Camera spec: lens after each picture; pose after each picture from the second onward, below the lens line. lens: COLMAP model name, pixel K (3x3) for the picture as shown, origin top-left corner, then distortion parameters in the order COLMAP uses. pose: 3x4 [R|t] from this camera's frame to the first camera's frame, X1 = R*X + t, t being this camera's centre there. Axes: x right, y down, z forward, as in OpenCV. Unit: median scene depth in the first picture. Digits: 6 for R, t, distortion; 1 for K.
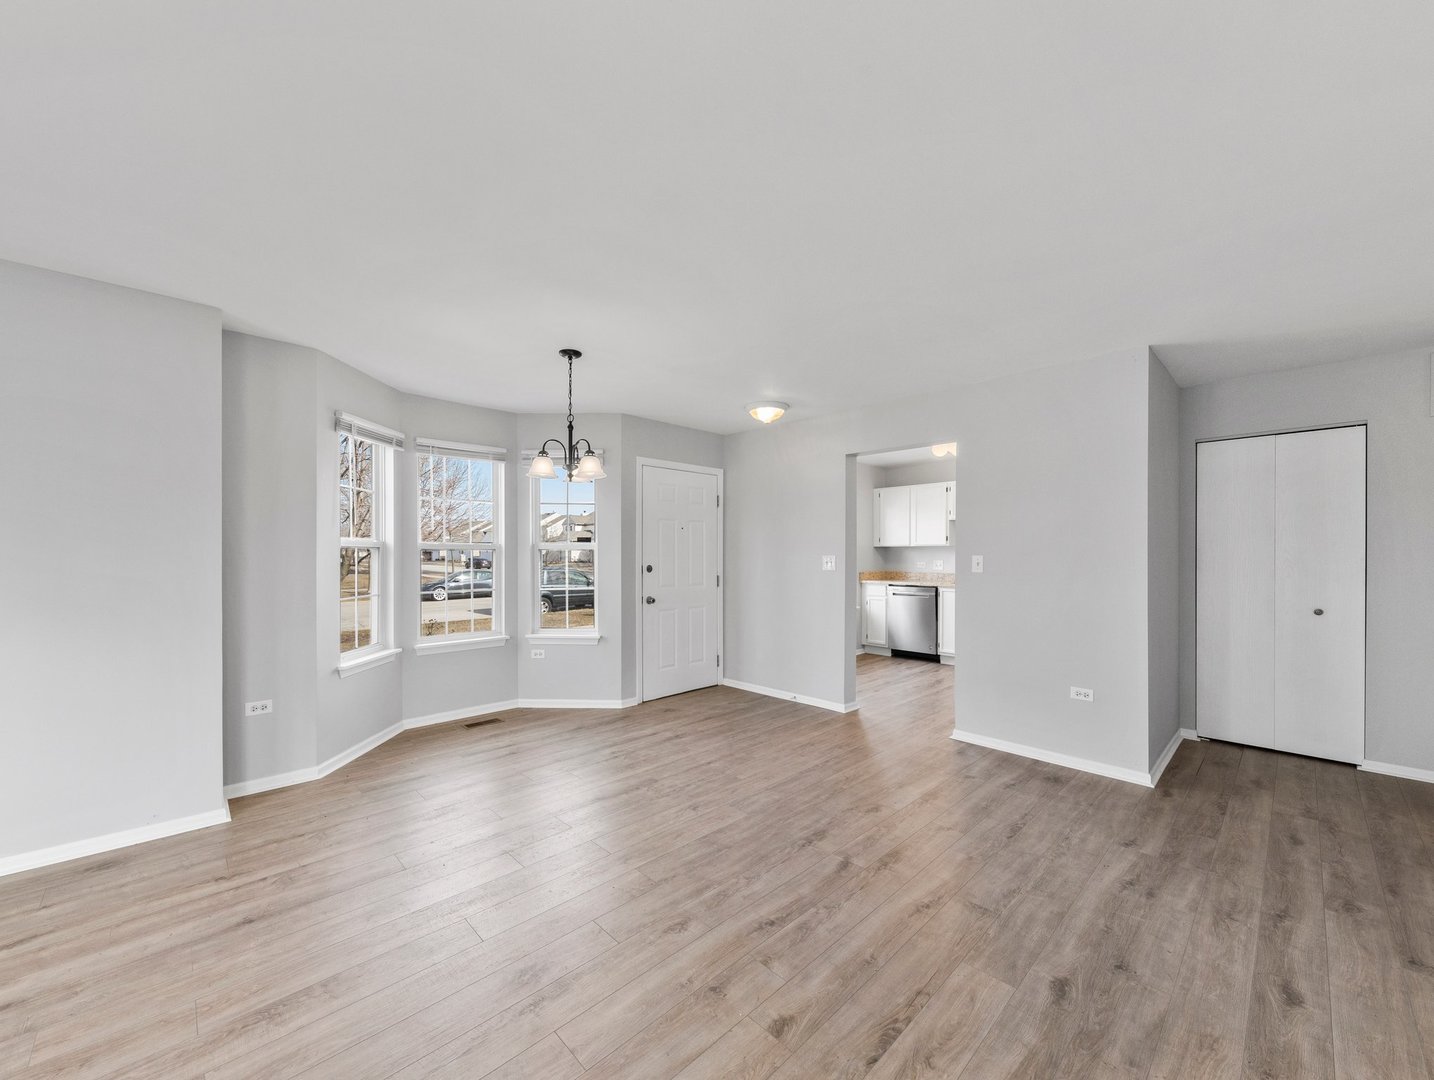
lens RADIAL K [[557.3, 0, 710.4], [0, 557.3, 557.5], [0, 0, 1]] dist [0.007588, -0.000984]
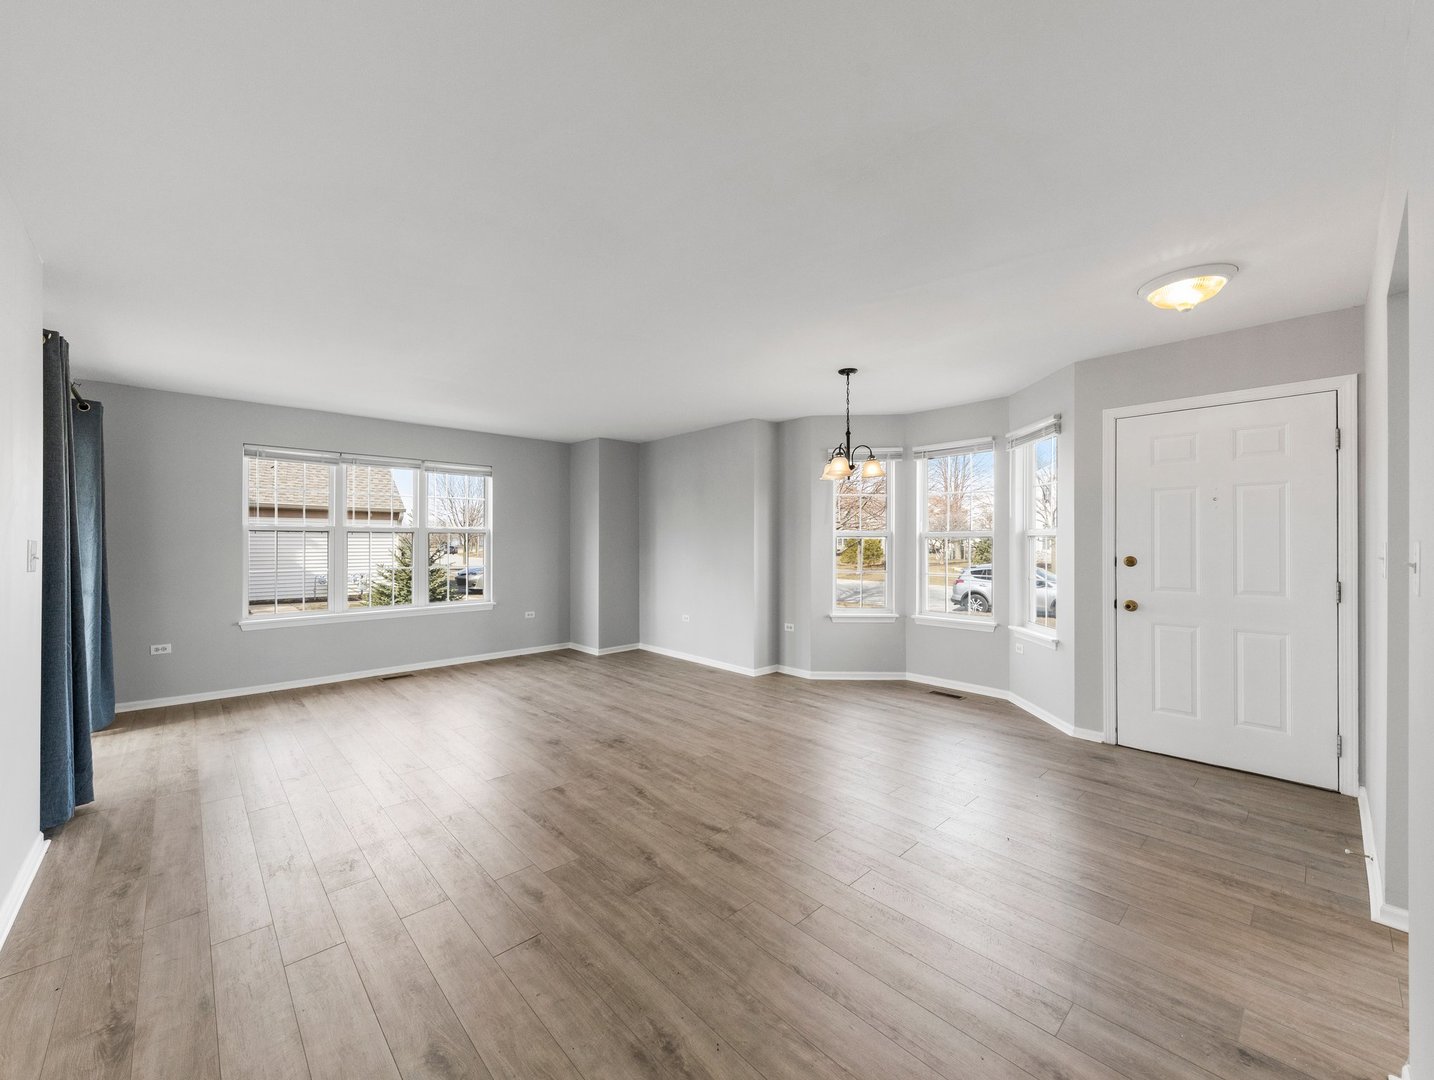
lens RADIAL K [[557.3, 0, 693.5], [0, 557.3, 541.7], [0, 0, 1]] dist [0.007588, -0.000984]
pose [[-0.022825, -0.003269, -0.999734, 1.039226], [-0.007374, 0.999968, -0.003101, 0.002583], [0.999712, 0.007301, -0.022848, 0.775799]]
